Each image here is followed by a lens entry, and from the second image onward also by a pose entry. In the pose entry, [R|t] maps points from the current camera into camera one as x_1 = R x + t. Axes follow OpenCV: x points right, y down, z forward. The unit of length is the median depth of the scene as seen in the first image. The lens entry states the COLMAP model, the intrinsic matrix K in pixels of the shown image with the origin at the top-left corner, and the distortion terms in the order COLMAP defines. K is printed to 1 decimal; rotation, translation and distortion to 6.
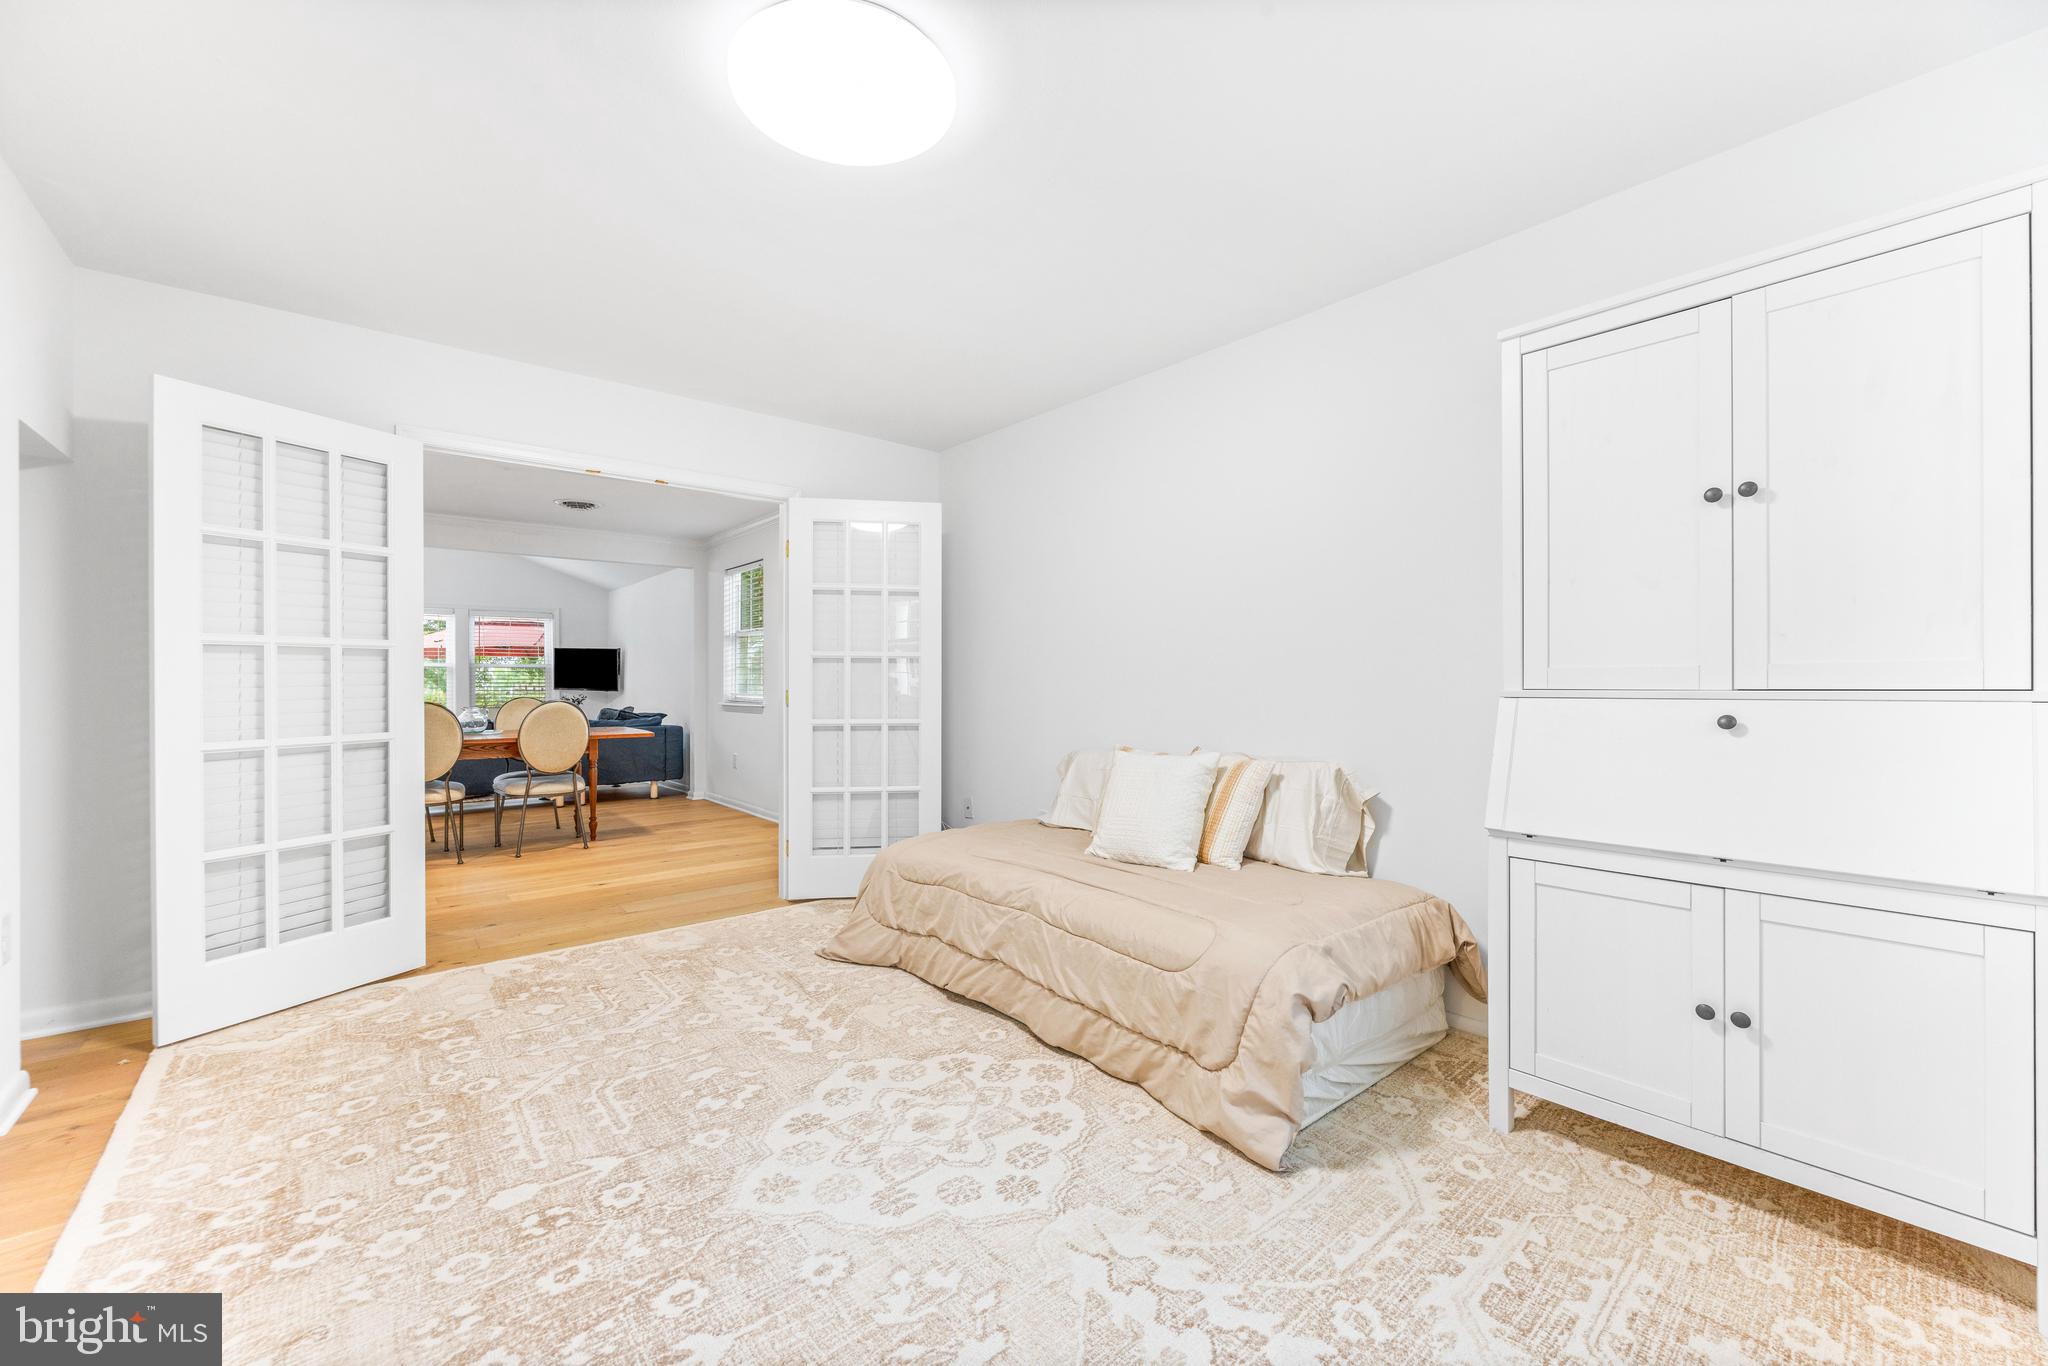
lens RADIAL K [[805.3, 0, 1024.0], [0, 805.3, 683.0], [0, 0, 1]] dist [0.007846, -0.000120]
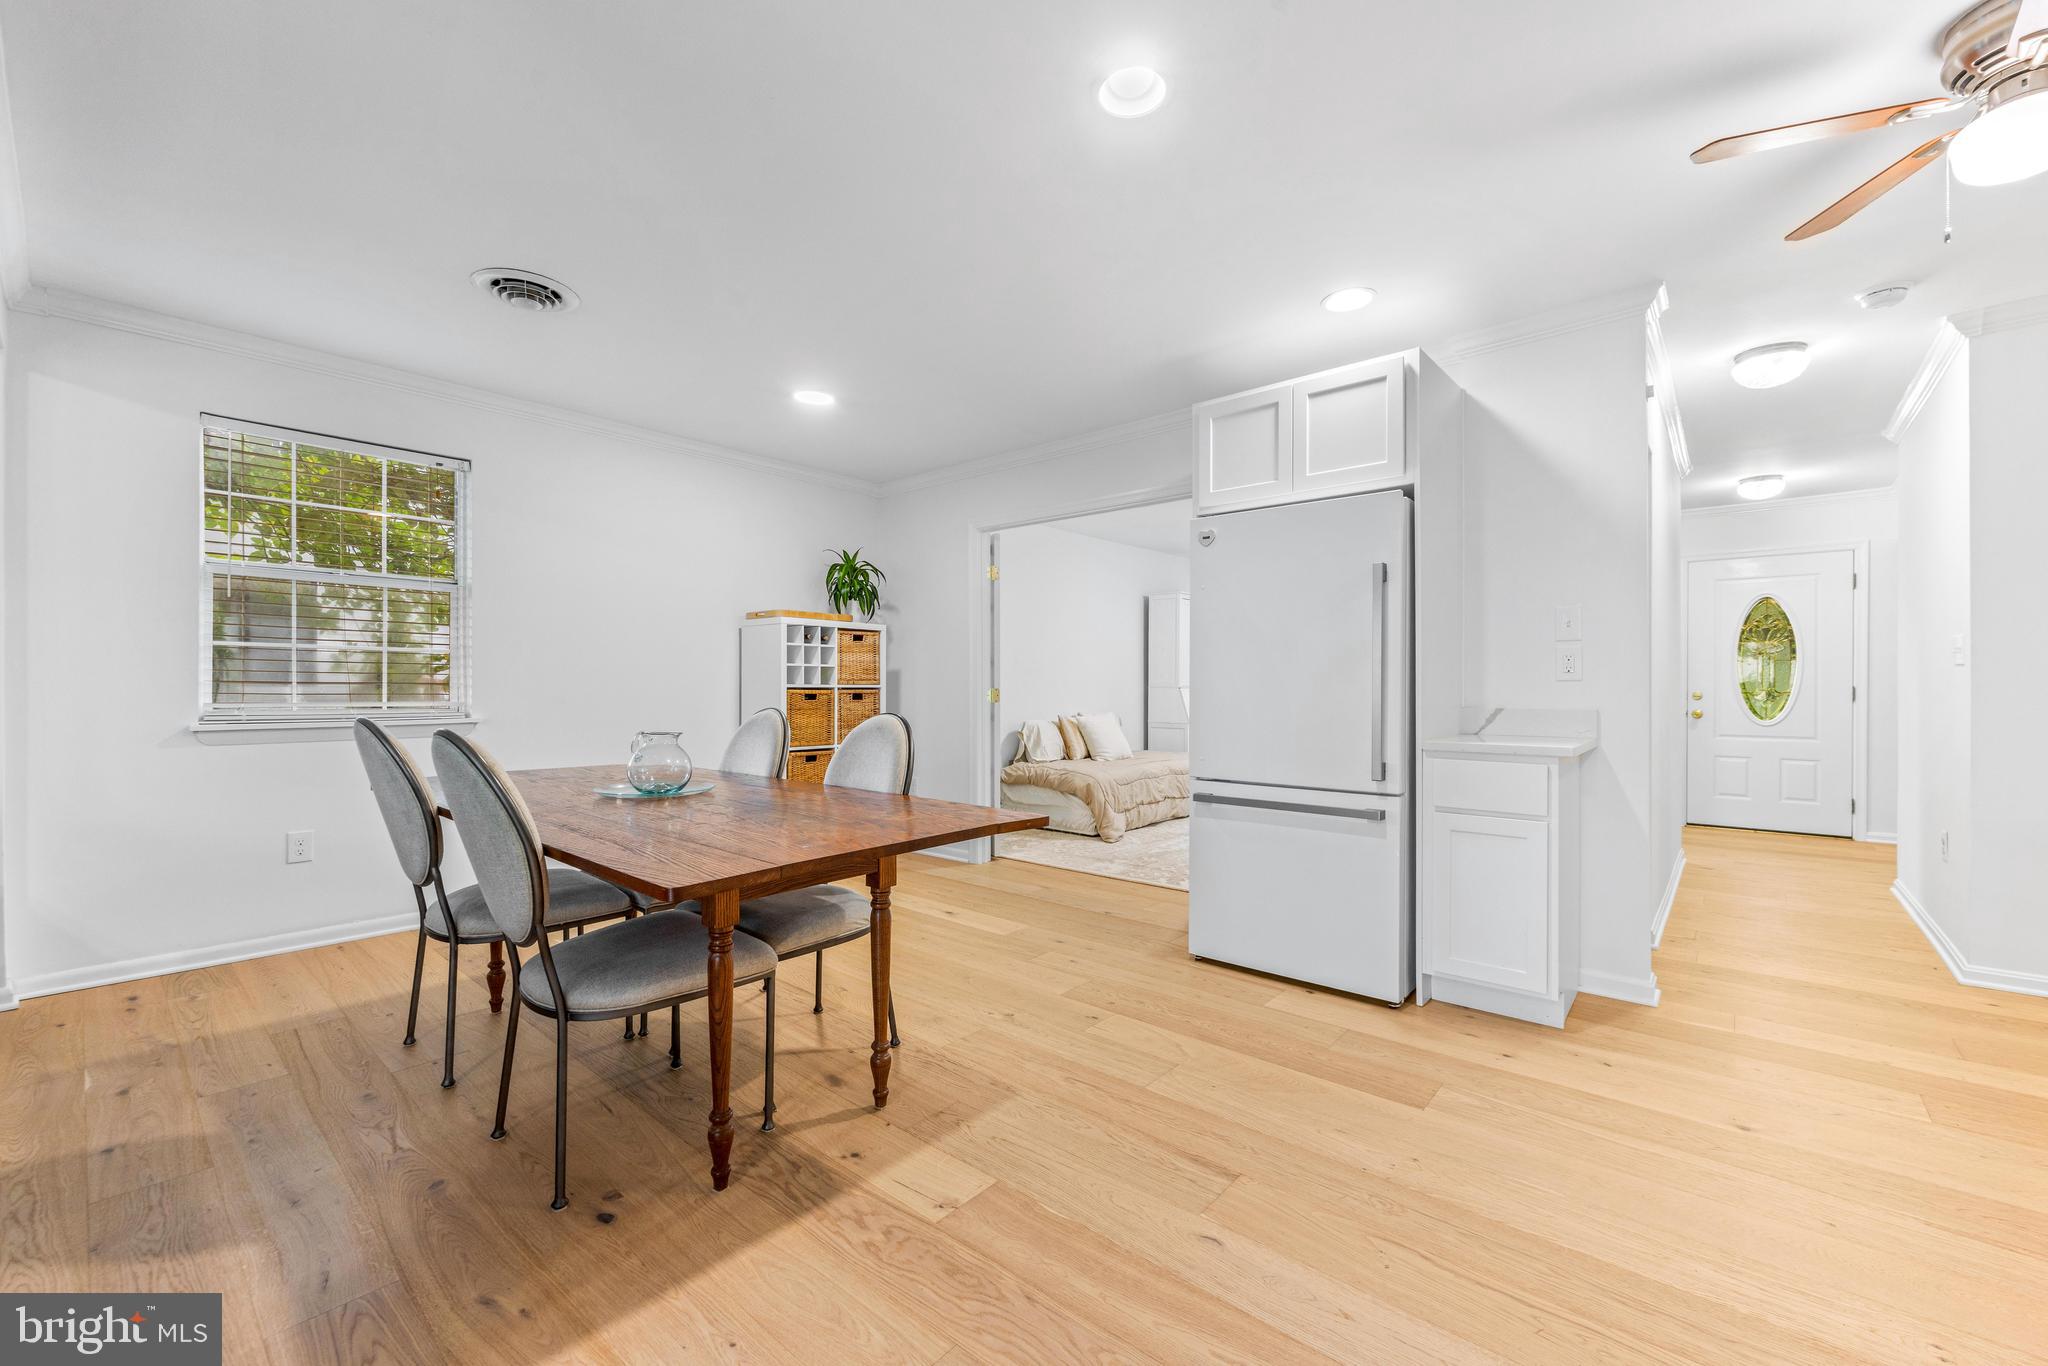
lens RADIAL K [[827.5, 0, 1021.4], [0, 827.5, 688.1], [0, 0, 1]] dist [-0.001381, 0.000015]
pose [[-0.150522, -0.003291, 0.988601, -0.632334], [-0.000293, 0.999995, 0.003284, 0.002575], [-0.988607, 0.000205, -0.150522, 0.473656]]
